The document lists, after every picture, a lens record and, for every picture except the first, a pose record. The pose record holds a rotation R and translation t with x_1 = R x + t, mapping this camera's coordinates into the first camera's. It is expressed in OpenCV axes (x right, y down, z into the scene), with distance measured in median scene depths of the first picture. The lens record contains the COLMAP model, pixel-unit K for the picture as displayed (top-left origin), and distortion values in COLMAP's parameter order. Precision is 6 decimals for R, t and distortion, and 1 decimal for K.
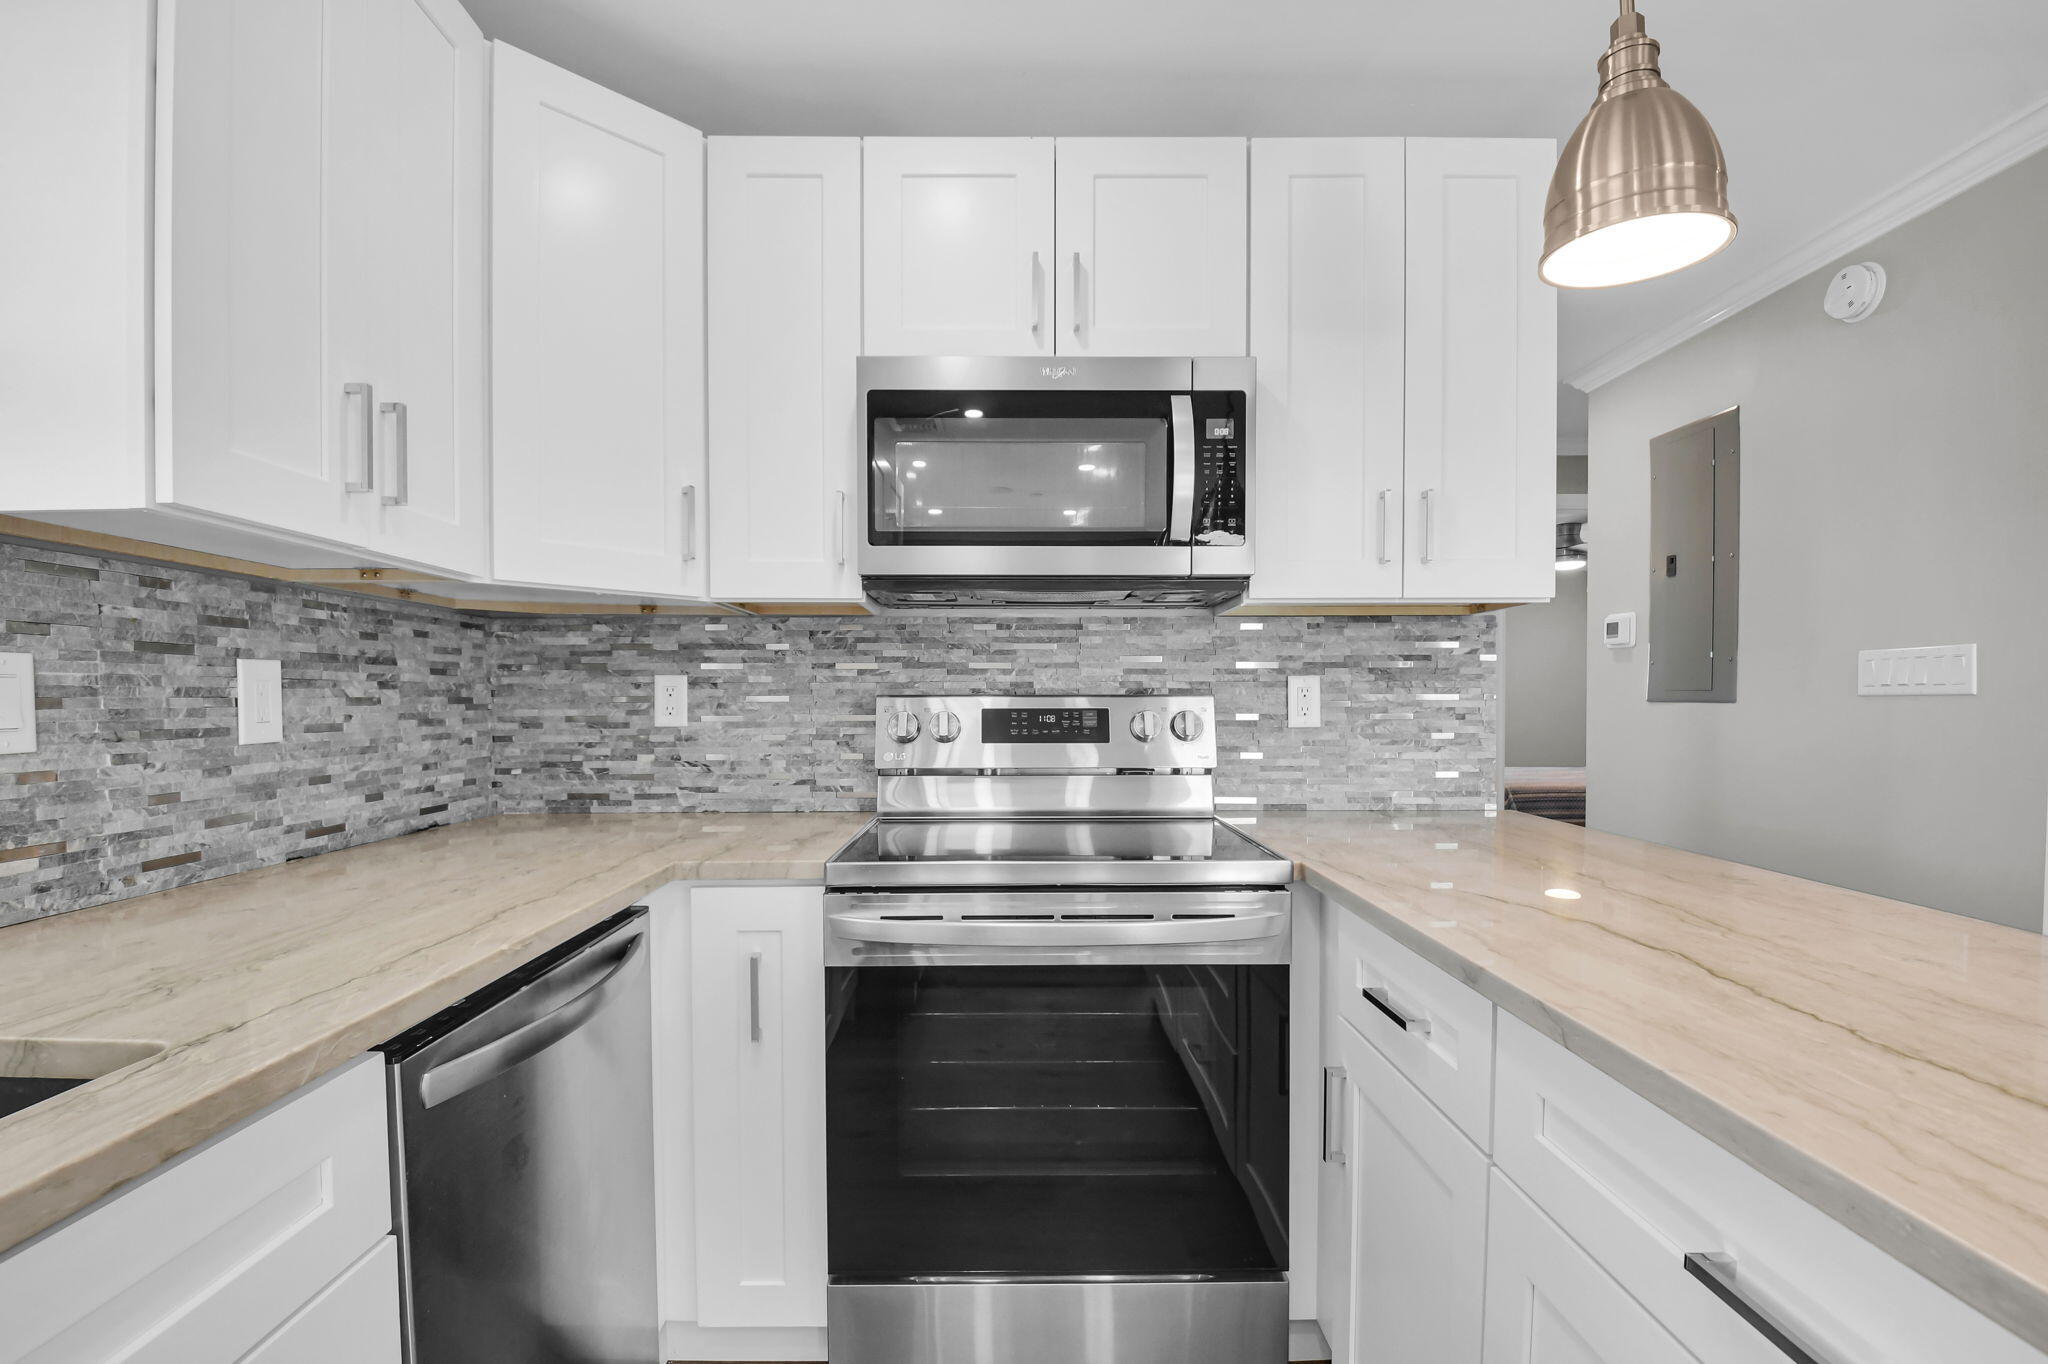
lens RADIAL K [[944.7, 0, 1019.8], [0, 944.7, 684.2], [0, 0, 1]] dist [-0.001906, -0.000400]
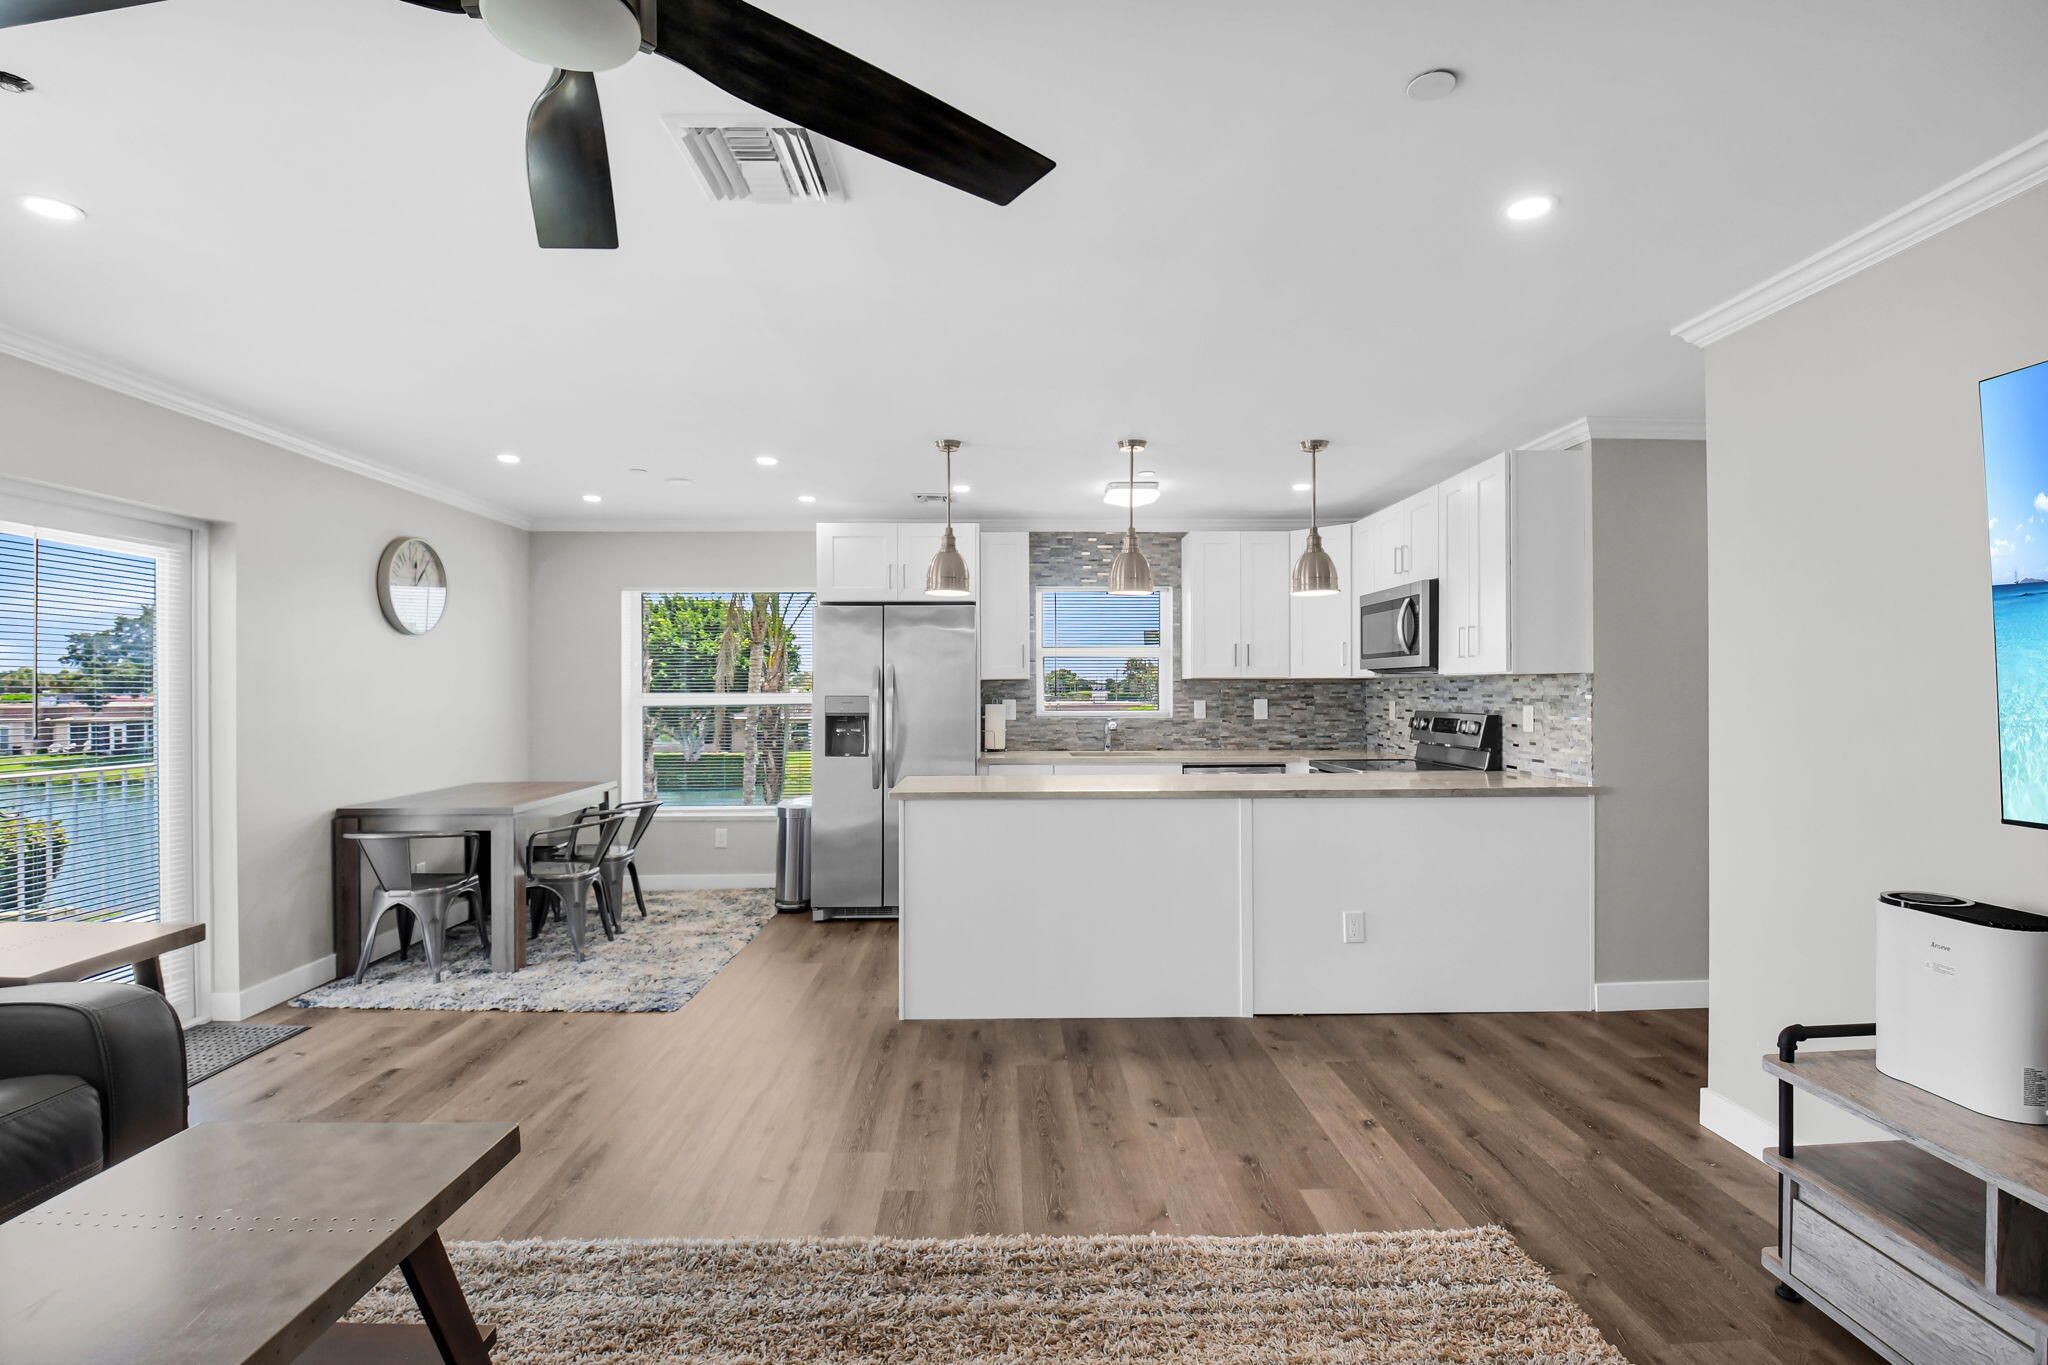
lens RADIAL K [[944.7, 0, 1019.8], [0, 944.7, 684.7], [0, 0, 1]] dist [-0.001906, -0.000400]
pose [[0.010029, -0.003030, -0.999945, 2.240697], [0.016907, 0.999853, -0.002860, -0.064056], [0.999807, -0.016877, 0.010079, -0.066601]]
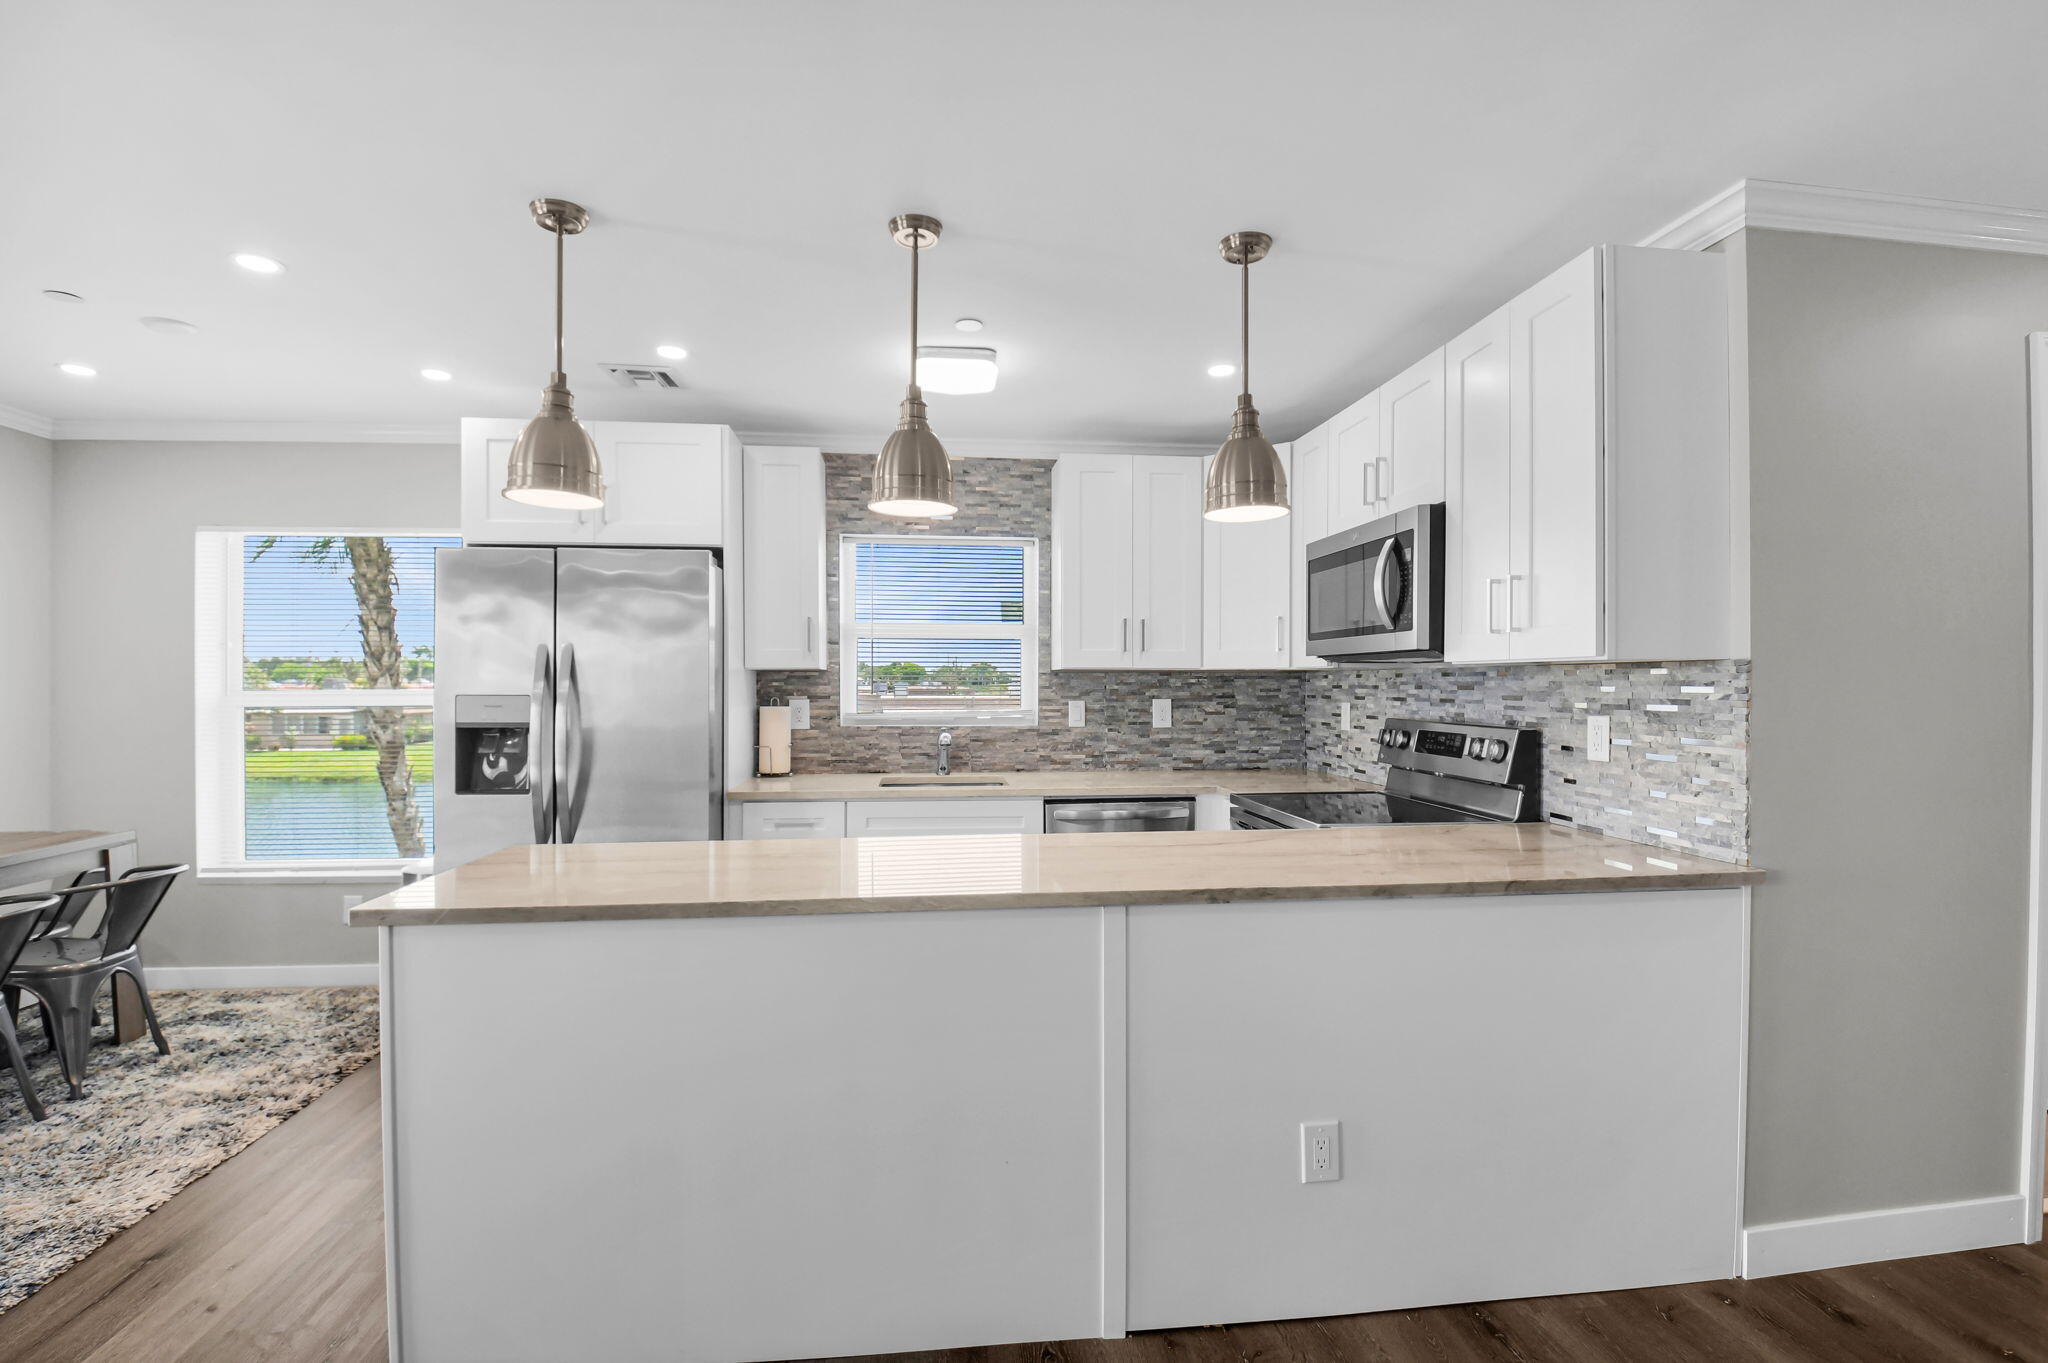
lens RADIAL K [[920.8, 0, 1025.4], [0, 920.8, 685.2], [0, 0, 1]] dist [-0.016528, -0.007178]
pose [[0.098624, 0.005372, -0.995110, 1.336671], [0.013550, 0.999885, 0.006740, -0.063044], [0.995033, -0.014148, 0.098540, 0.201375]]
